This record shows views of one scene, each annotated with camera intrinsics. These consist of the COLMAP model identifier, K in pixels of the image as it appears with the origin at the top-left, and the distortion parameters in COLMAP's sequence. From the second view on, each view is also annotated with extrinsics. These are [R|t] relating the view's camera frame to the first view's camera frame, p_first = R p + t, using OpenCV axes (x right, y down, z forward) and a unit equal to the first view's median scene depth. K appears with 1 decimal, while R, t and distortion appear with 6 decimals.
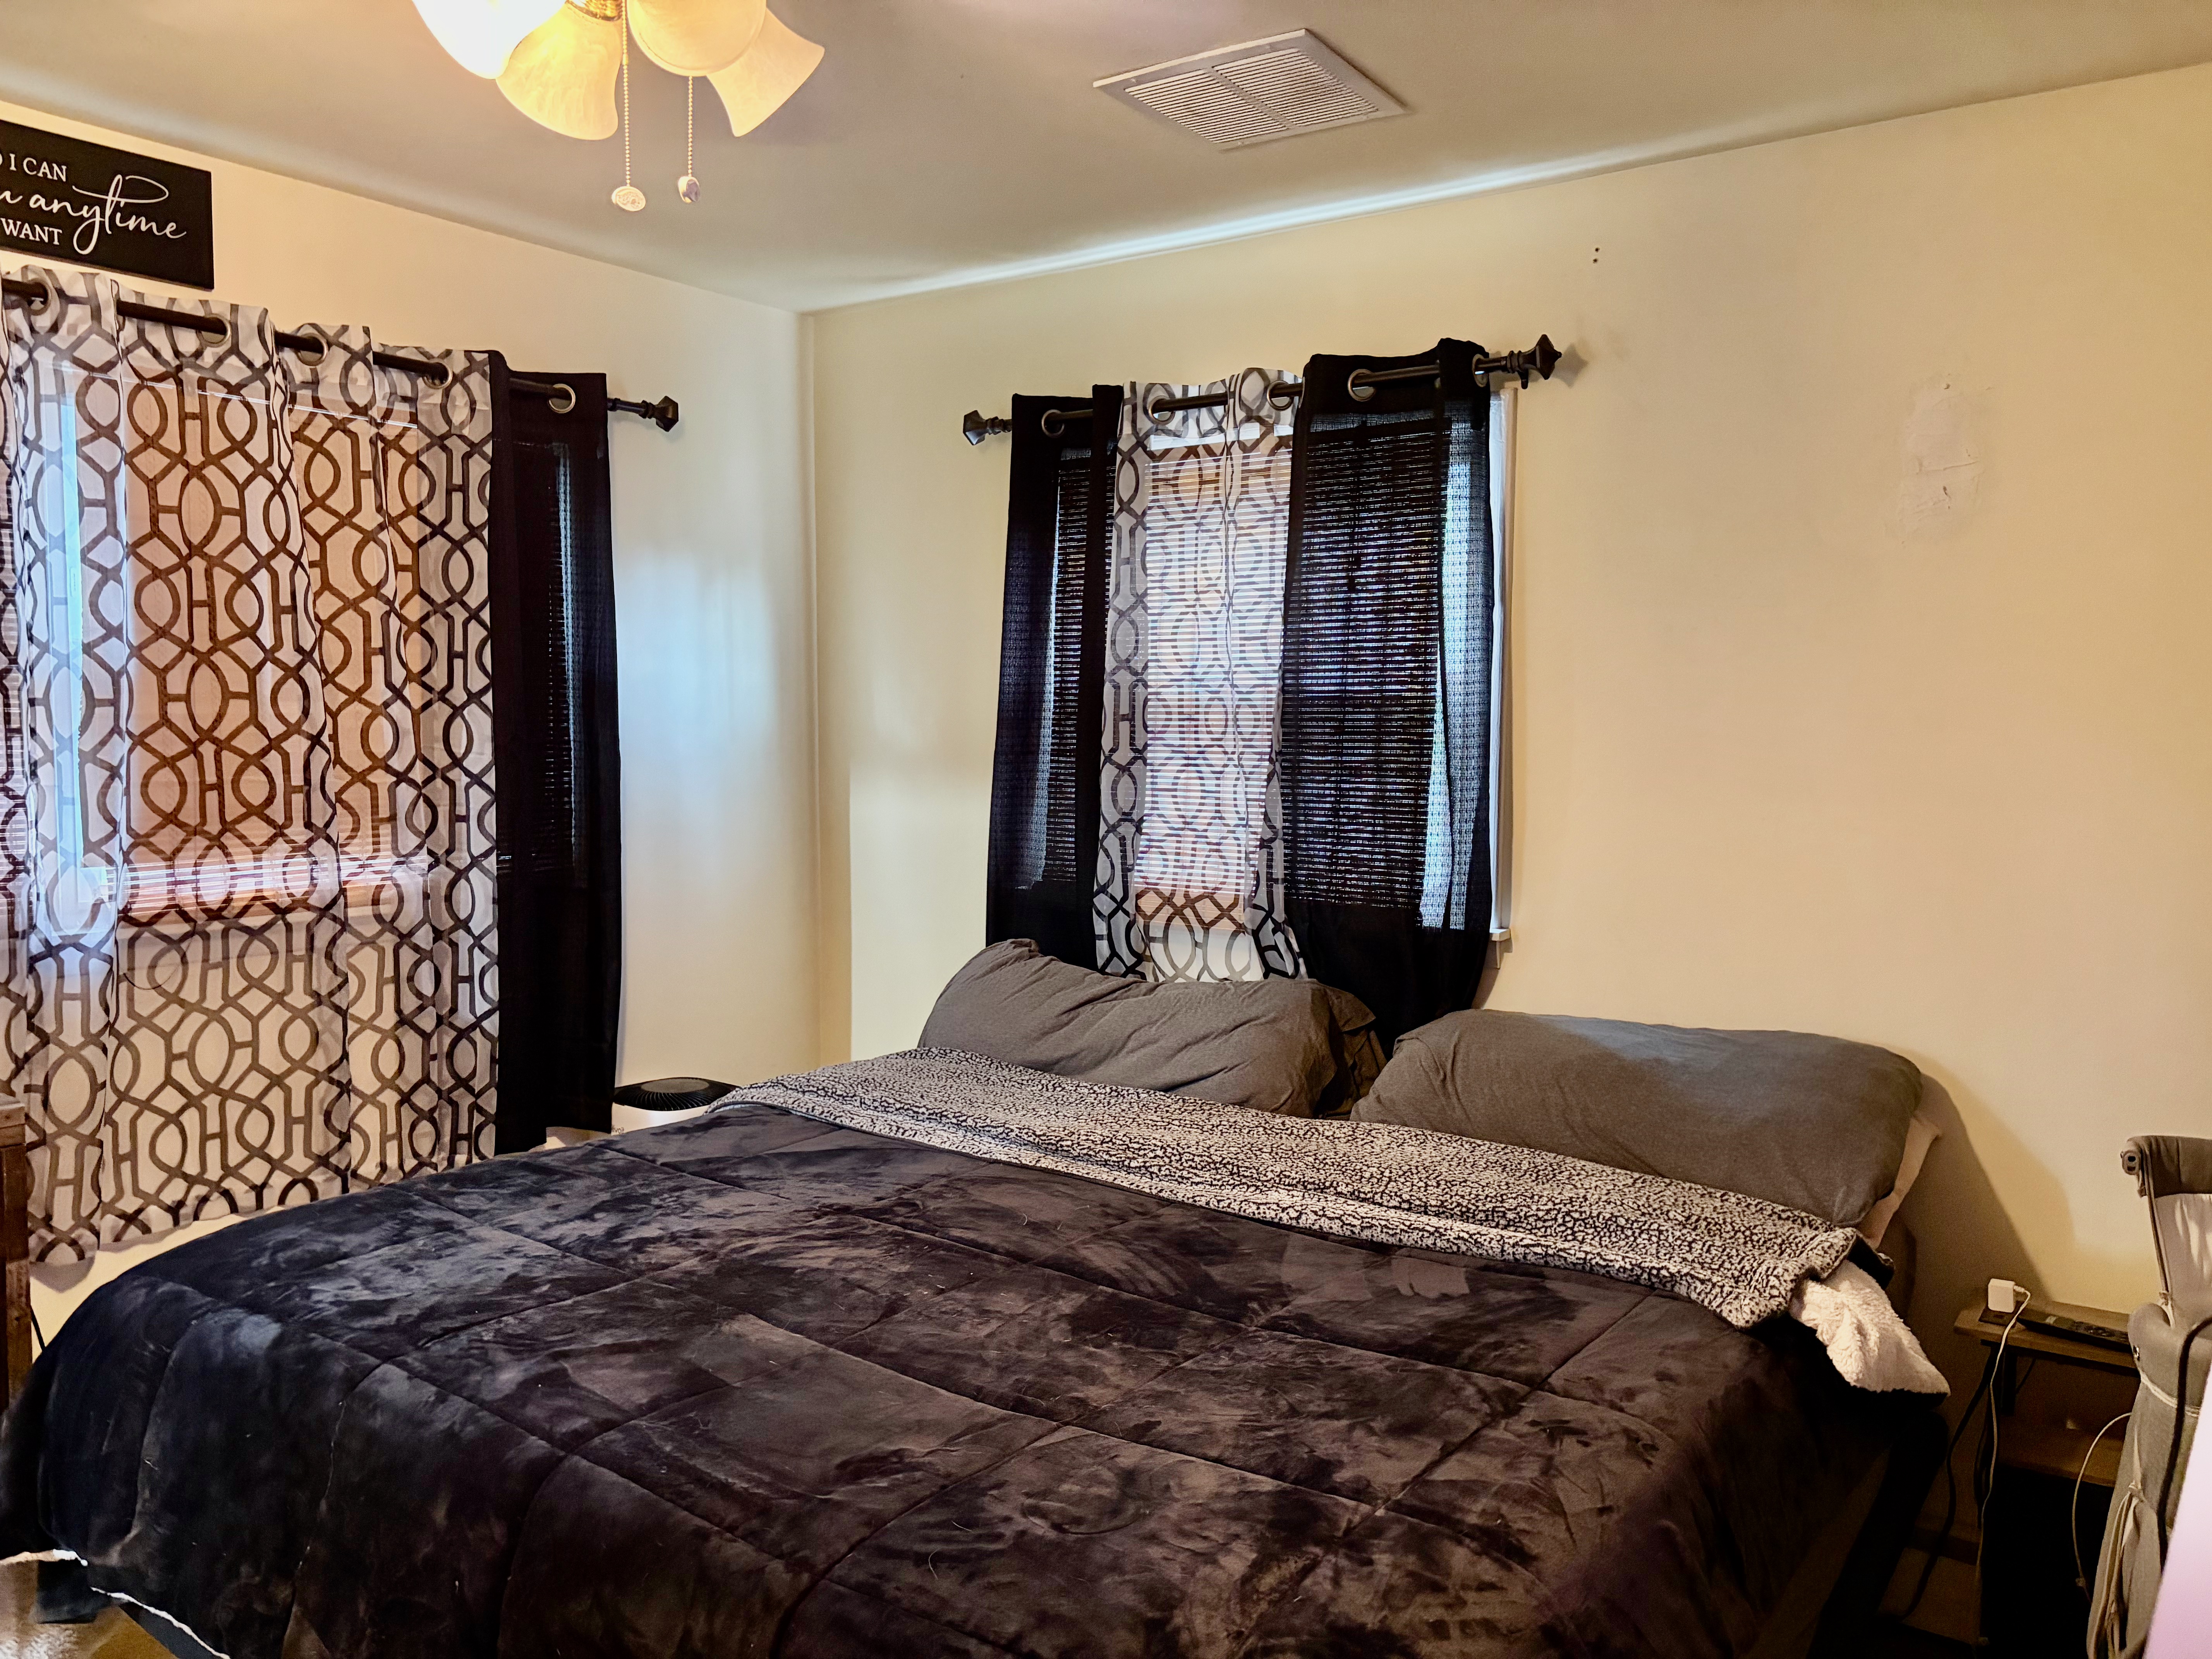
lens RADIAL K [[1676.6, 0, 1112.3], [0, 1676.6, 822.5], [0, 0, 1]] dist [0.033567, -0.029439]
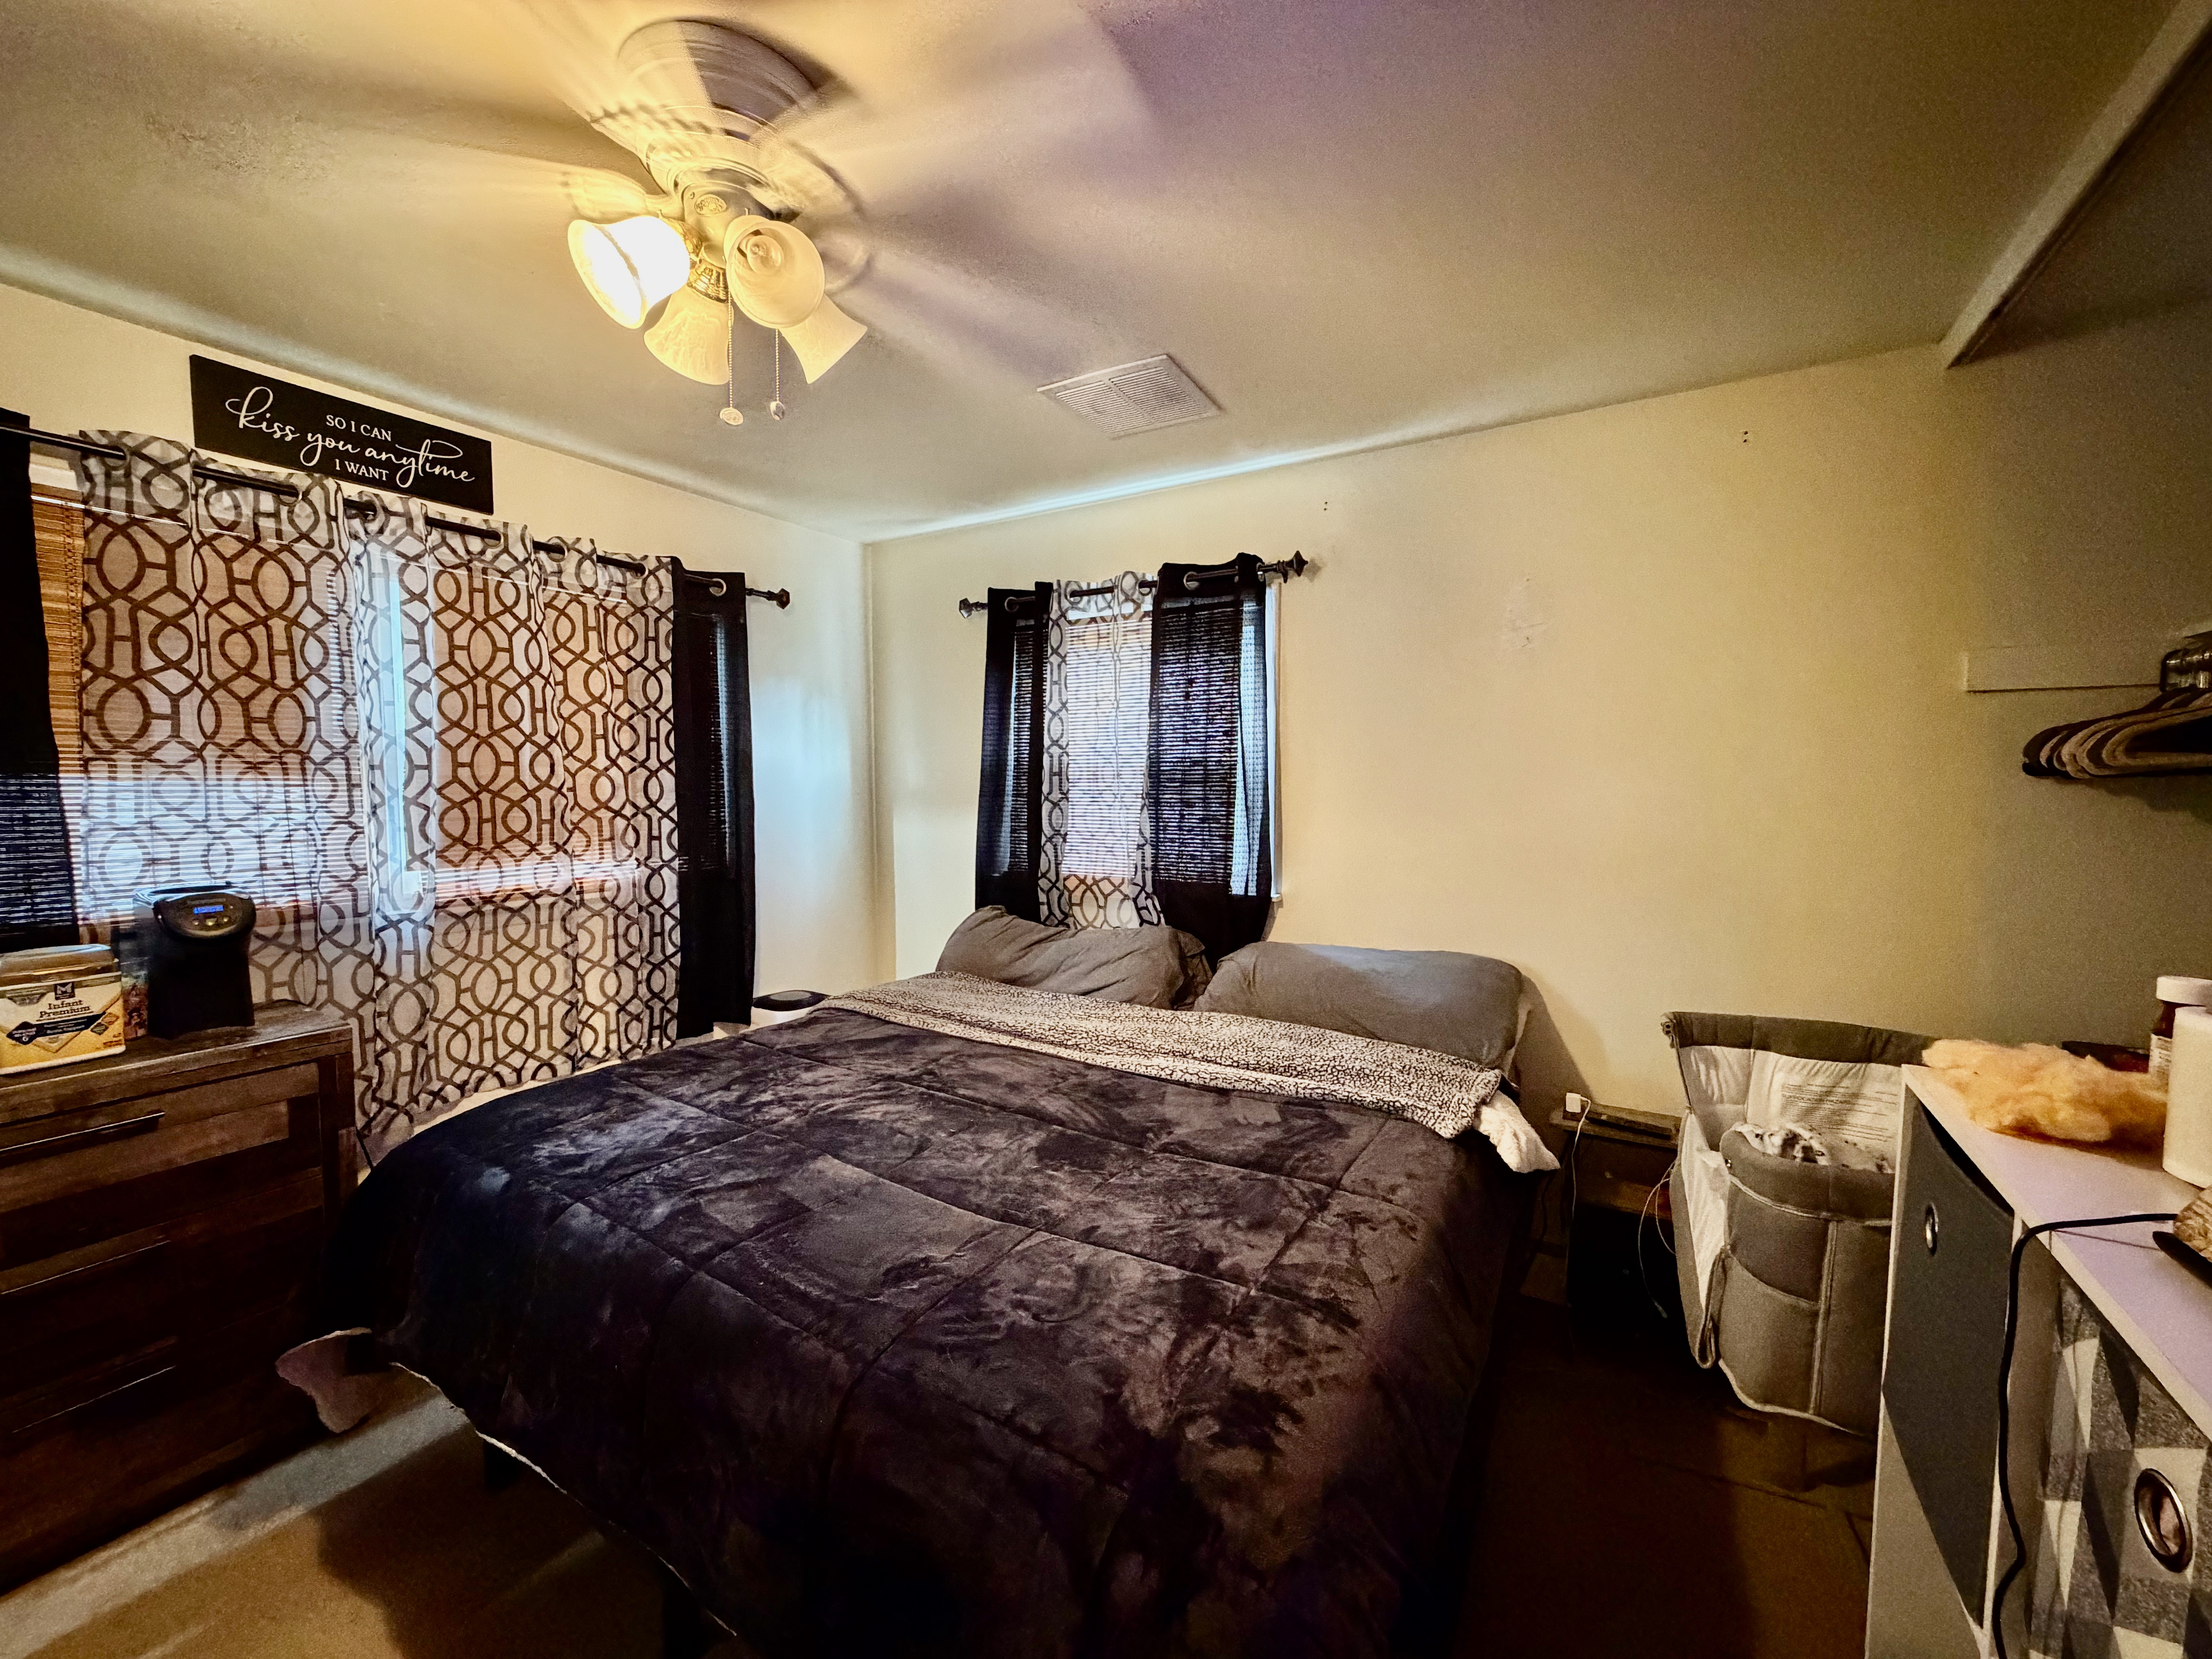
lens RADIAL K [[892.6, 0, 1103.0], [0, 892.6, 826.9], [0, 0, 1]] dist [0.001212, -0.000402]
pose [[0.997401, -0.011648, 0.071099, -0.013077], [0.012538, 0.999848, -0.012085, 0.003216], [-0.070947, 0.012946, 0.997396, 0.115542]]
